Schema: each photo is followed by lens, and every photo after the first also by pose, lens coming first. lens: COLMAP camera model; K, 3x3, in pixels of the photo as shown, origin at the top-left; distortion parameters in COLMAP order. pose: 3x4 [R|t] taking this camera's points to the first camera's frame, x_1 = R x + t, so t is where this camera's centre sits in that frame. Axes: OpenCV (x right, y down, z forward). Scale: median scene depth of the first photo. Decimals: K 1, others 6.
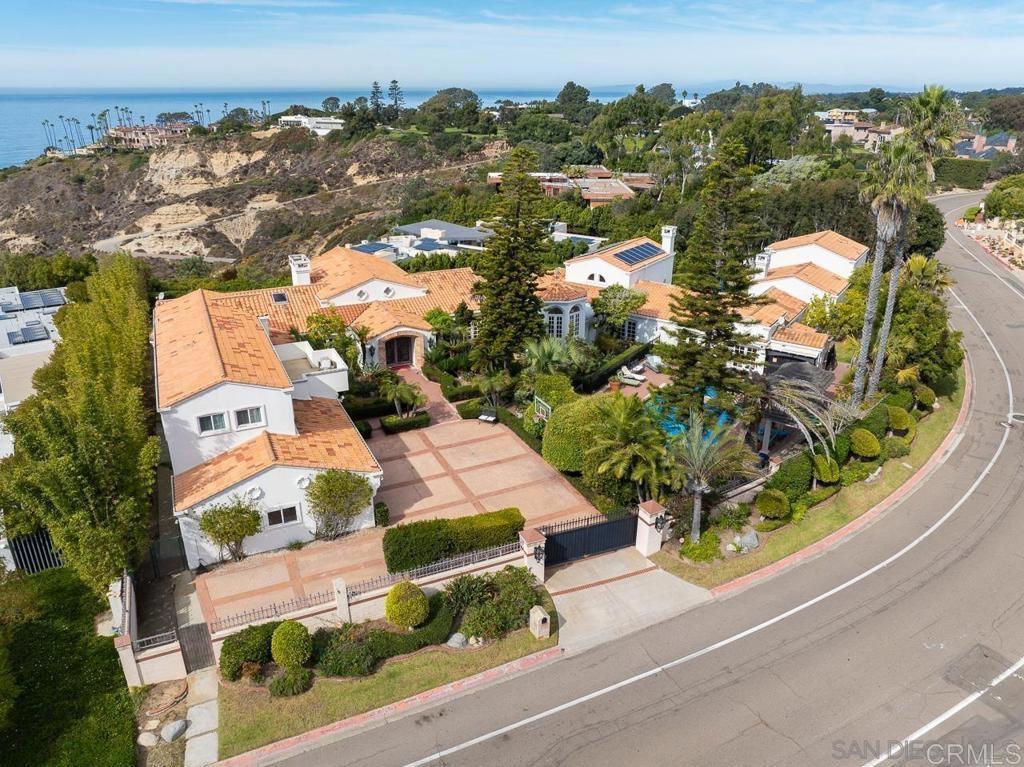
lens RADIAL K [[751.5, 0, 512.0], [0, 751.5, 383.5], [0, 0, 1]] dist [0.014966, 0.004777]
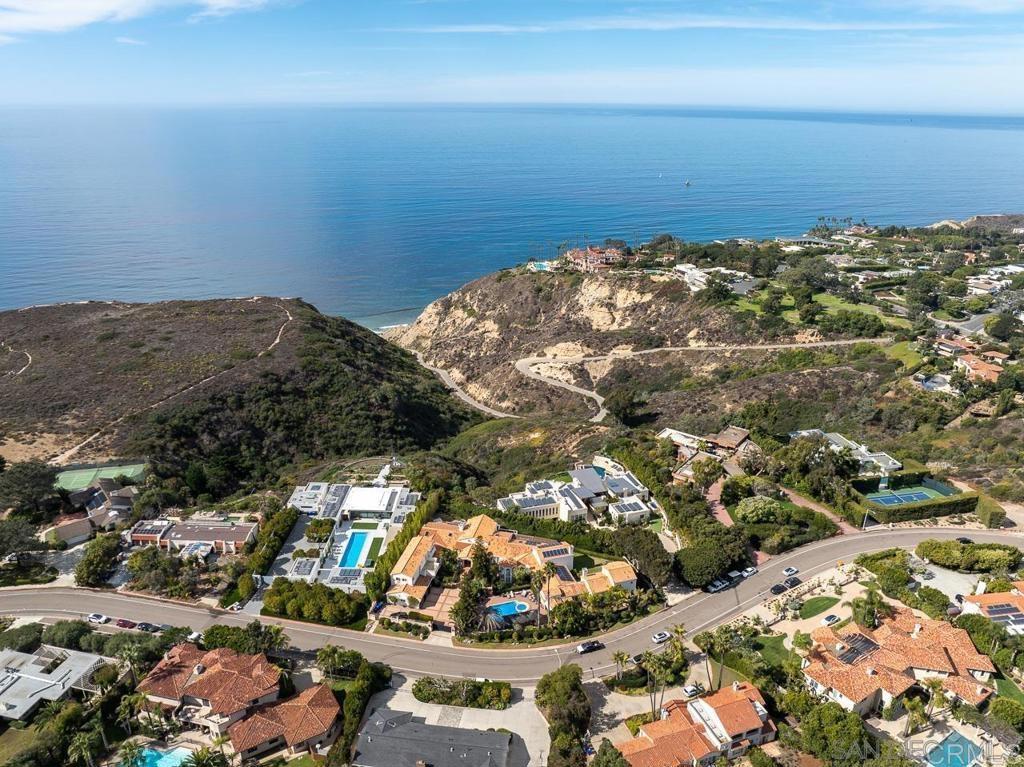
lens RADIAL K [[751.5, 0, 512.0], [0, 751.5, 383.5], [0, 0, 1]] dist [0.014966, 0.004777]
pose [[0.815702, 0.213029, -0.537818, 0.283689], [-0.234779, 0.971623, 0.028772, -0.163621], [0.528686, 0.102799, 0.842570, -0.323463]]
